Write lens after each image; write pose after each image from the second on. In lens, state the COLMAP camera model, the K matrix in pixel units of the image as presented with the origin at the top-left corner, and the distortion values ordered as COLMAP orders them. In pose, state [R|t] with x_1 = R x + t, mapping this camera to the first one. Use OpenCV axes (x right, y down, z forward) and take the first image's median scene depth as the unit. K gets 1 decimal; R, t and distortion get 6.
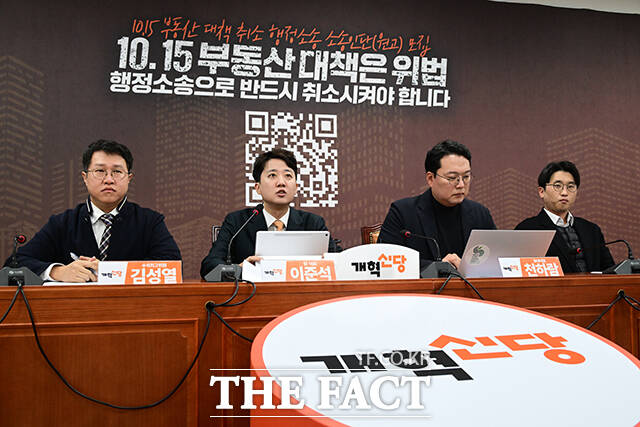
lens RADIAL K [[703.8, 0, 320.0], [0, 703.8, 213.5], [0, 0, 1]] dist [0.002349, -0.000721]
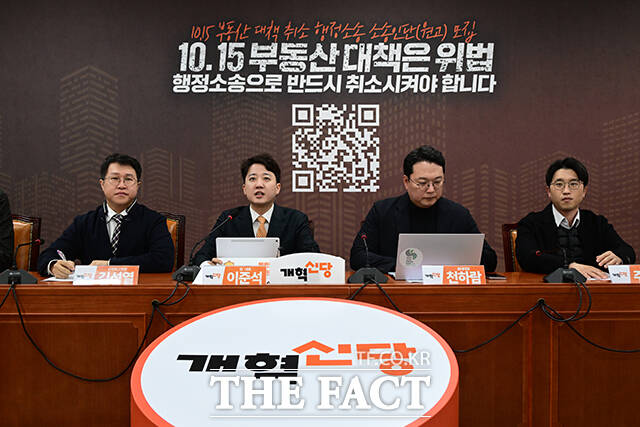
lens RADIAL K [[698.0, 0, 320.0], [0, 698.0, 213.5], [0, 0, 1]] dist [0.005202, -0.003289]
pose [[0.968673, 0.012337, -0.248033, 0.204657], [0.005848, 0.997355, 0.072446, -0.054482], [0.248271, -0.071627, 0.966039, -0.047571]]
